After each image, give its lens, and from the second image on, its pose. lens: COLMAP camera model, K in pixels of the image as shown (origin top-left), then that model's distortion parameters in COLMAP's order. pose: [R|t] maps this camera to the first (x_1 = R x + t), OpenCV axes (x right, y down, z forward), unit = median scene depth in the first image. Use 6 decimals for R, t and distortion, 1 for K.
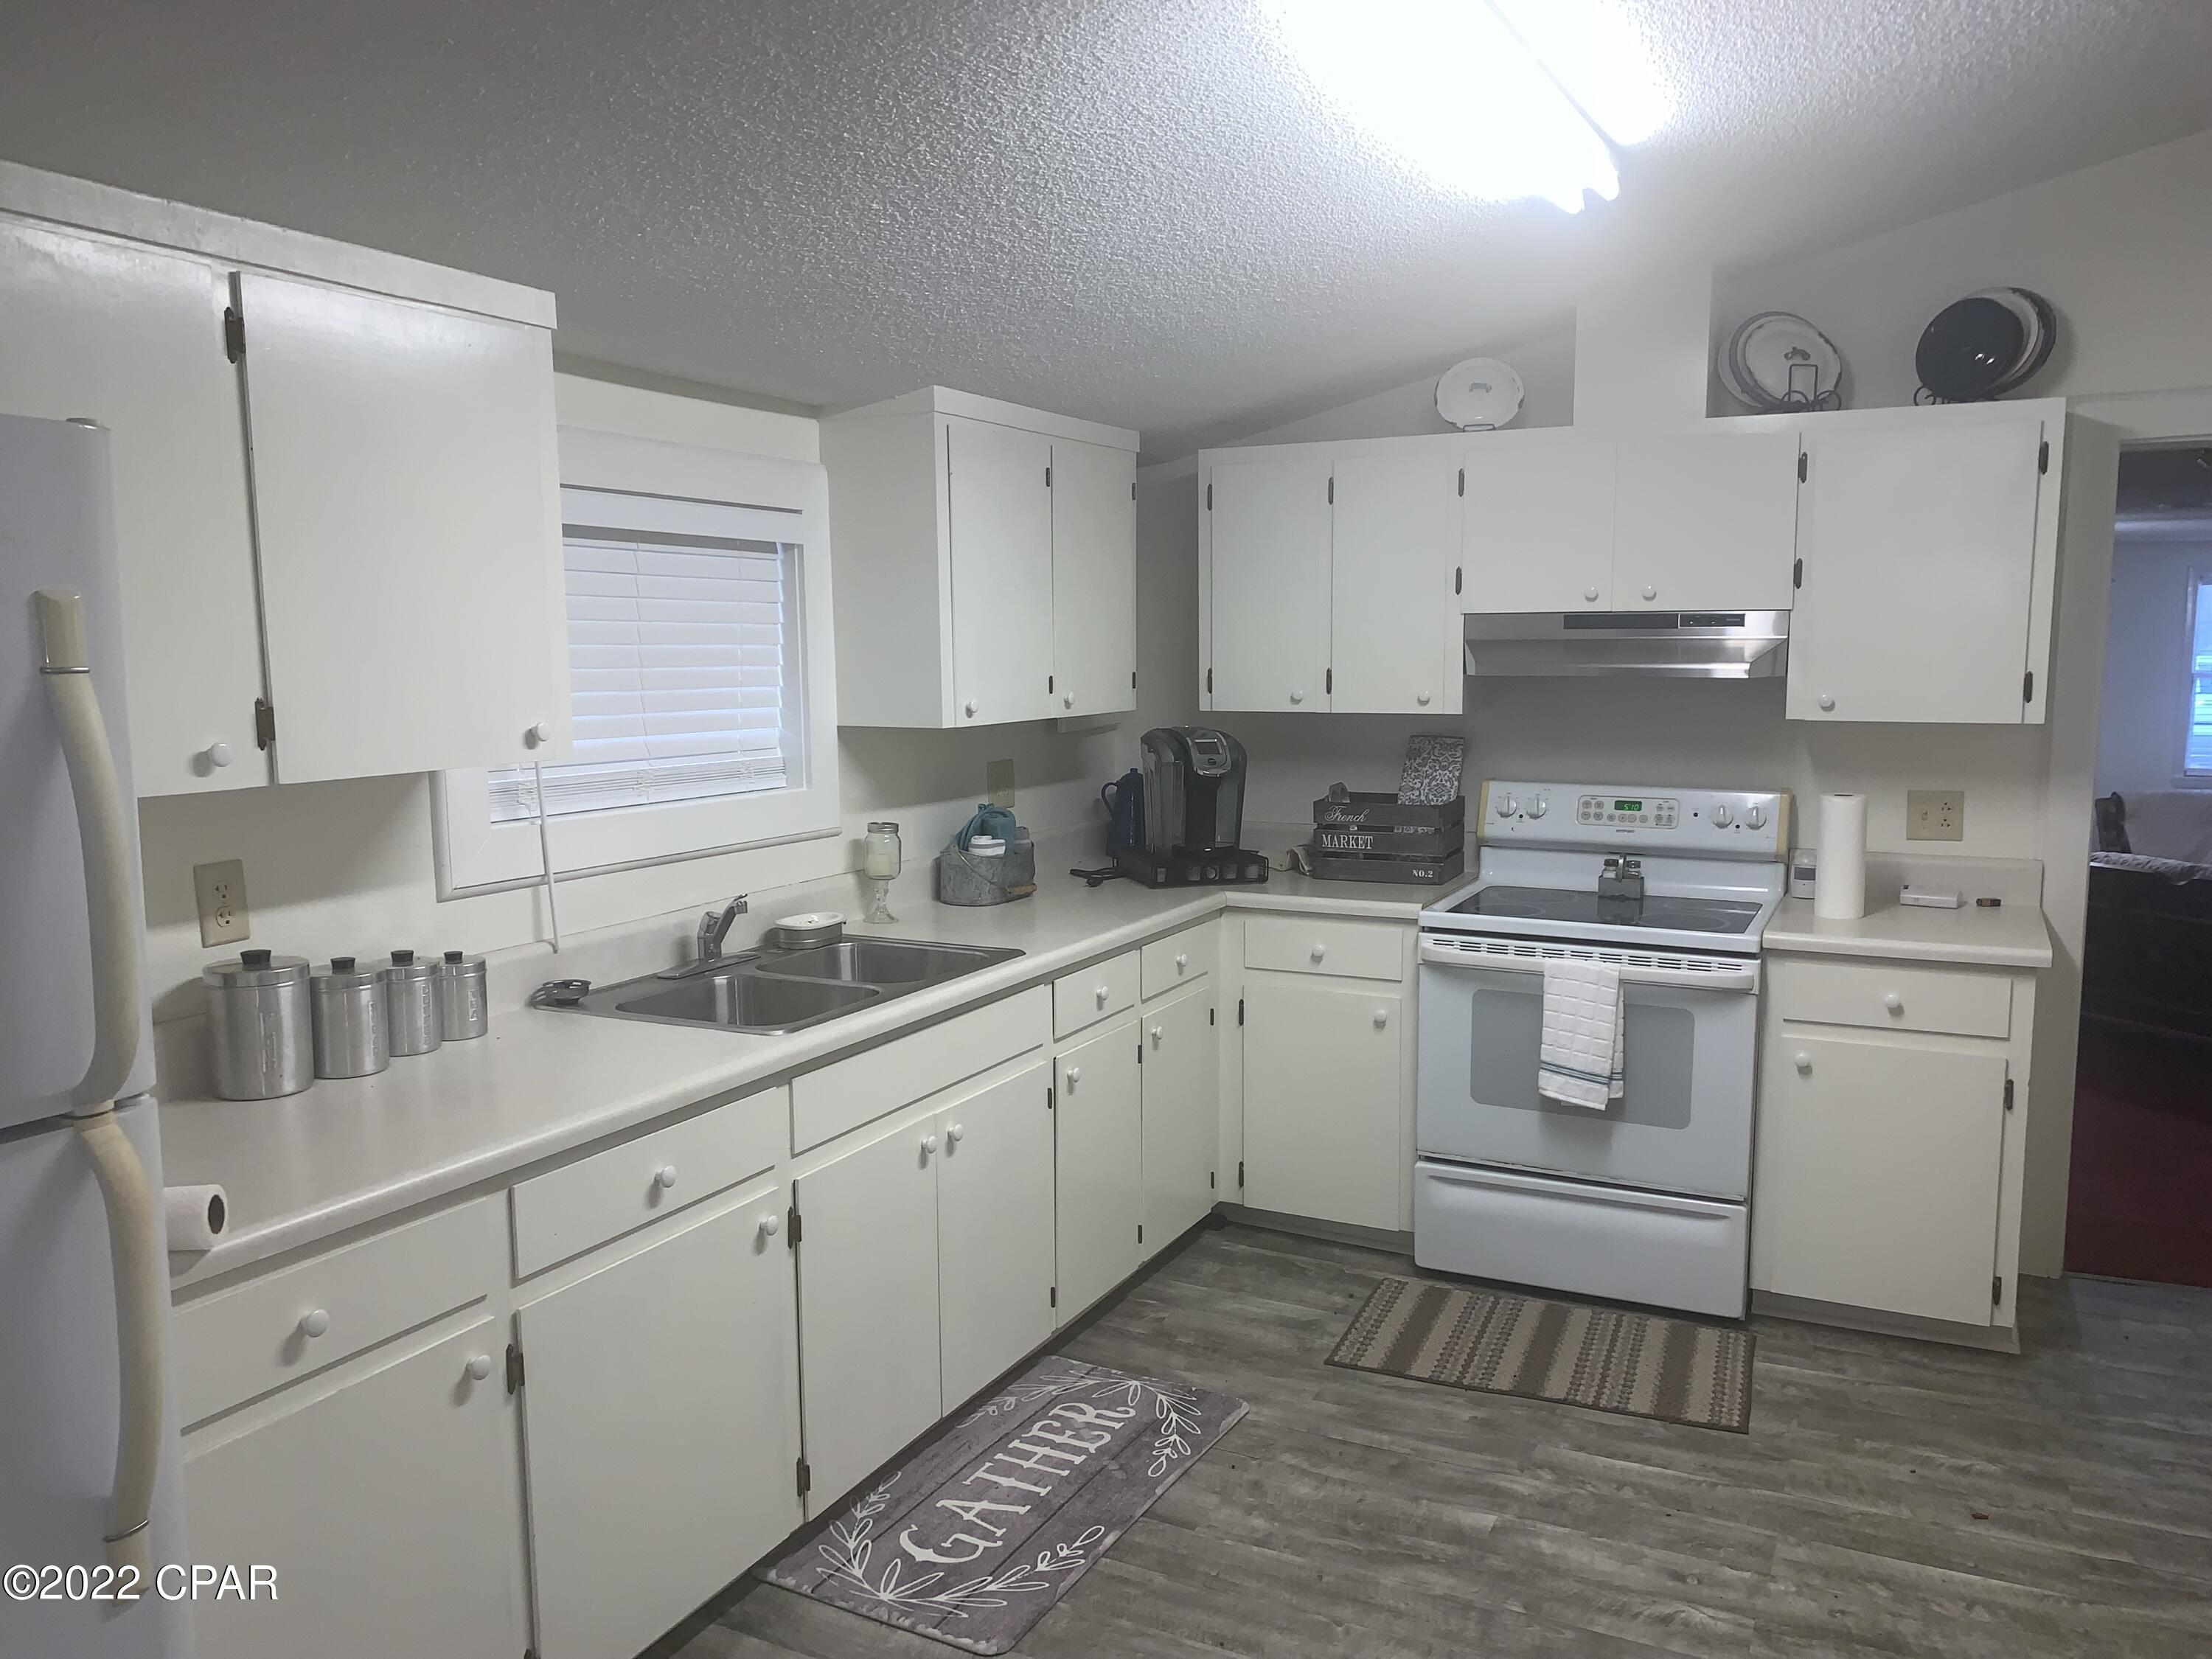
lens RADIAL K [[1679.1, 0, 1108.9], [0, 1679.1, 870.2], [0, 0, 1]] dist [0.071654, 0.000449]
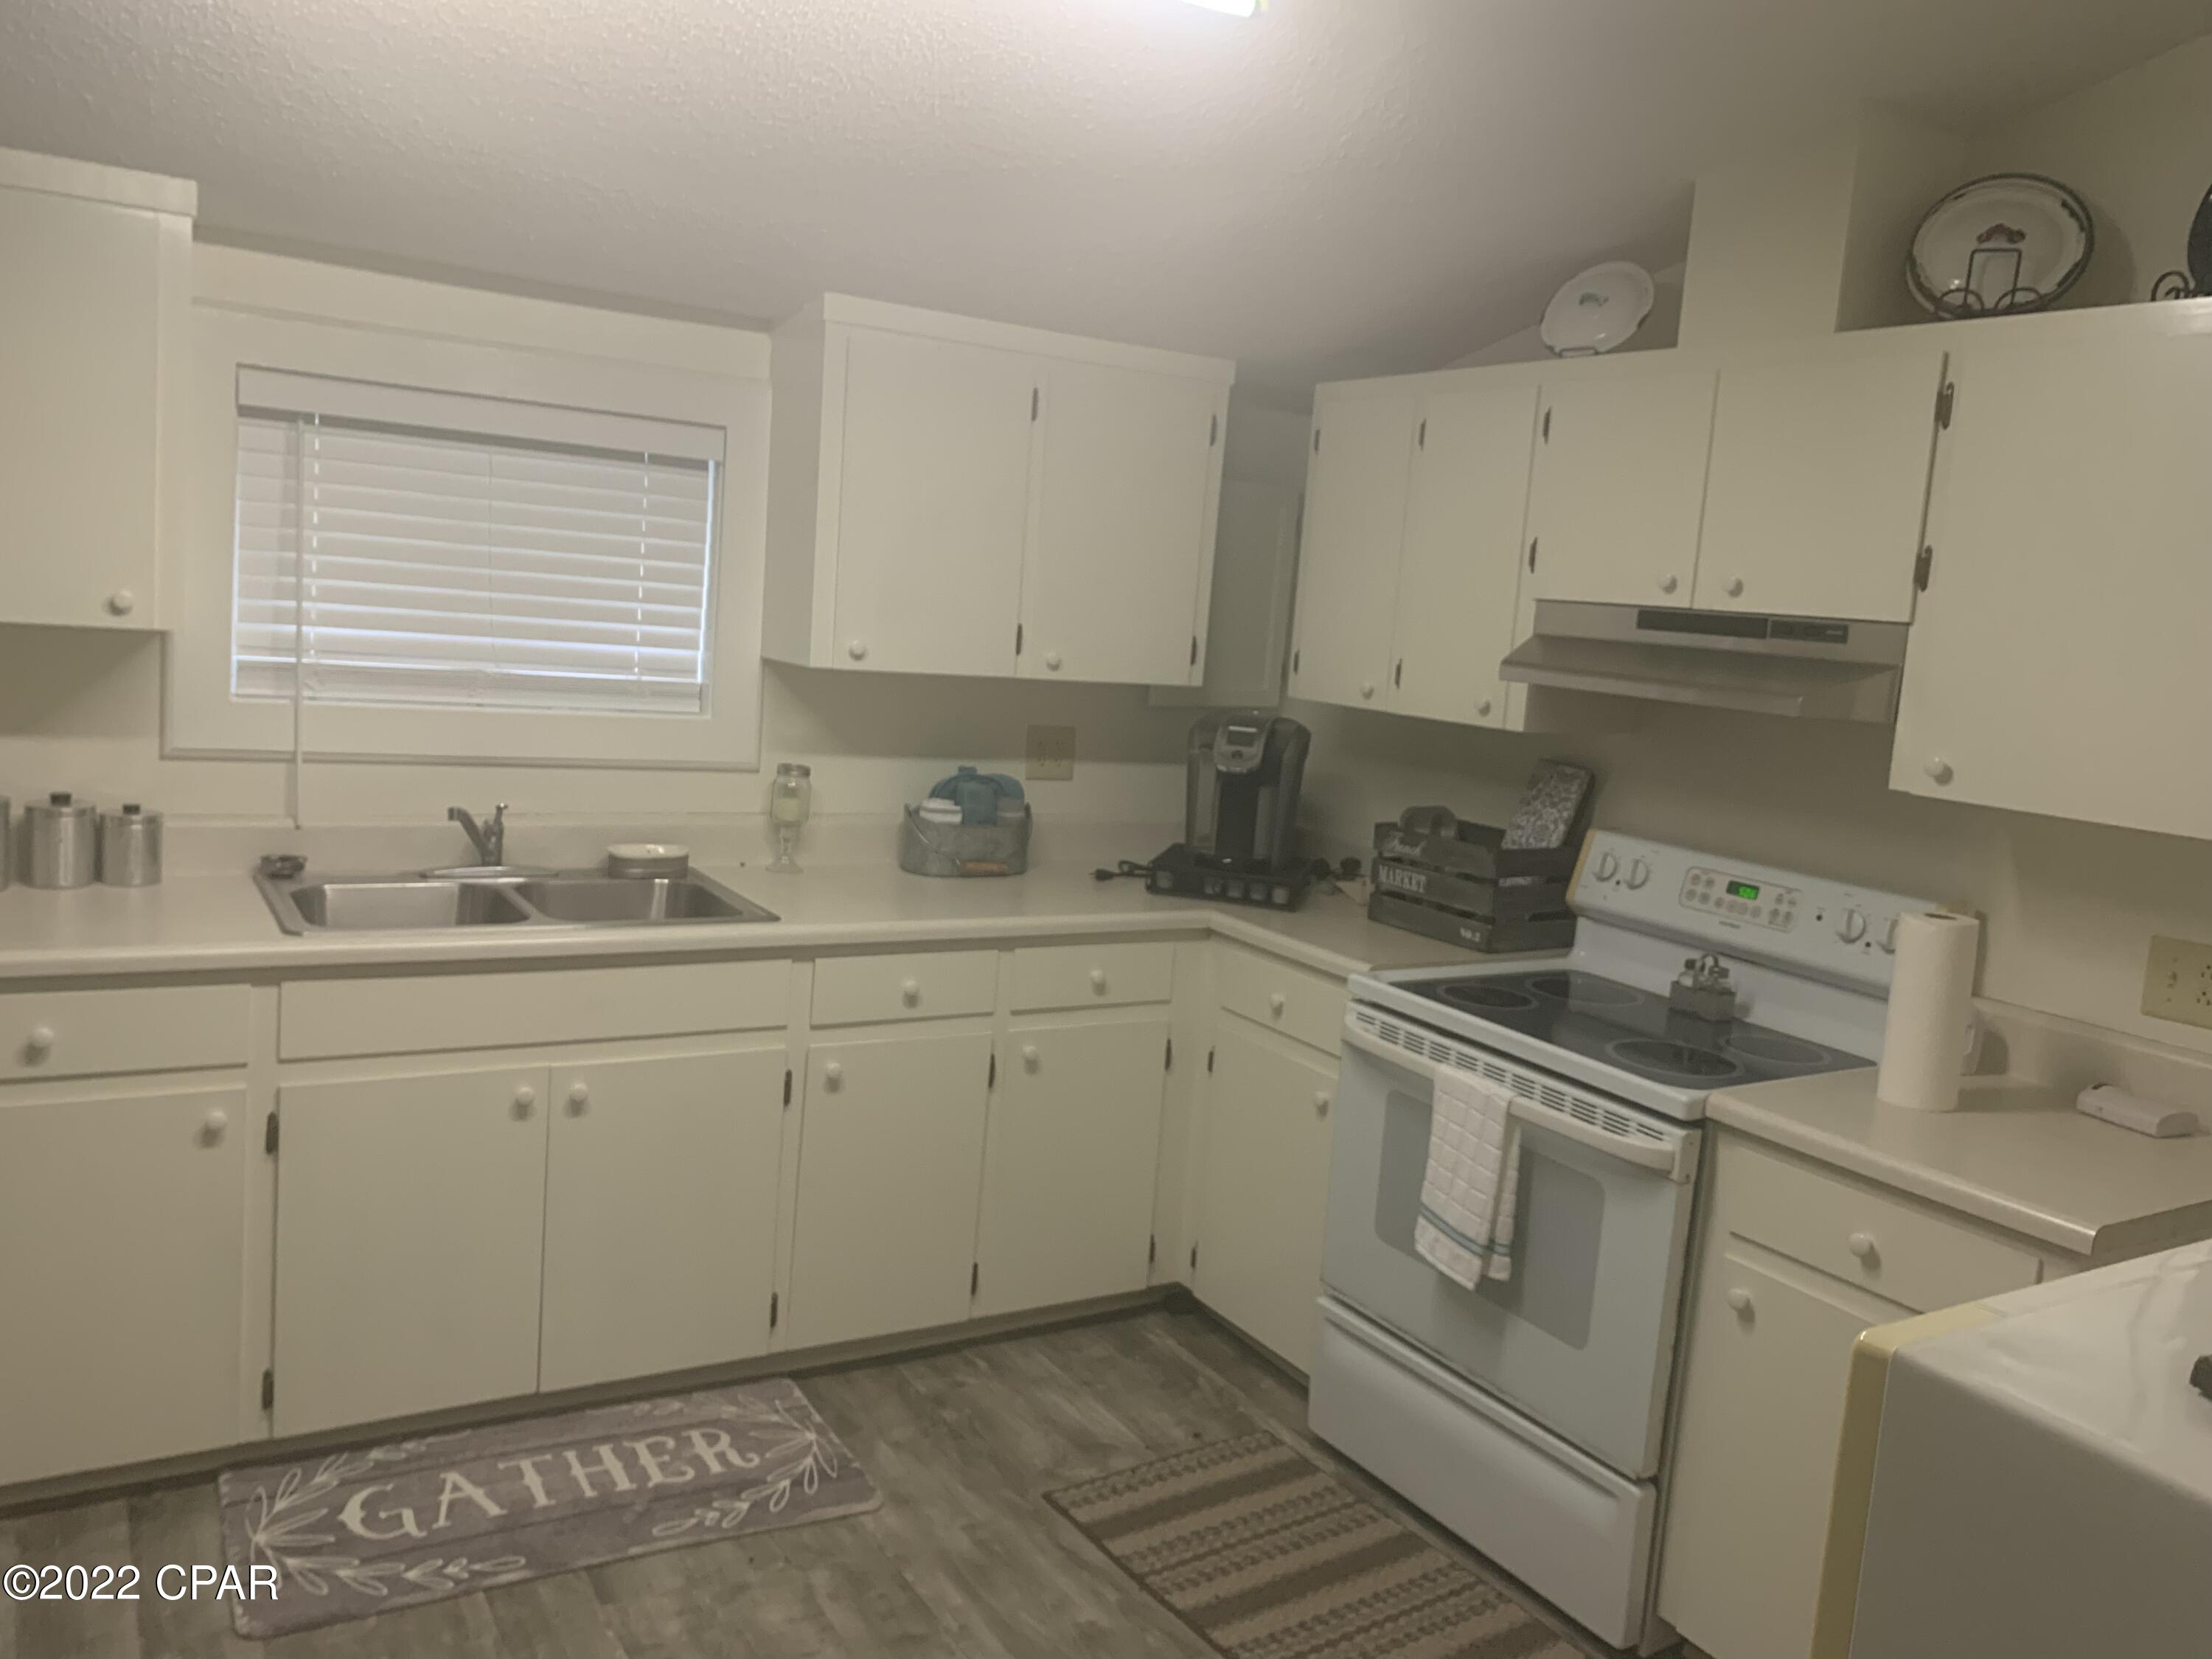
lens RADIAL K [[1685.1, 0, 1106.0], [0, 1685.1, 829.5], [0, 0, 1]] dist [0.012015, 0.012228]
pose [[0.840616, 0.146212, -0.521524, 0.501001], [-0.157956, 0.987197, 0.022165, -0.041167], [0.518087, 0.063746, 0.852949, 0.297010]]
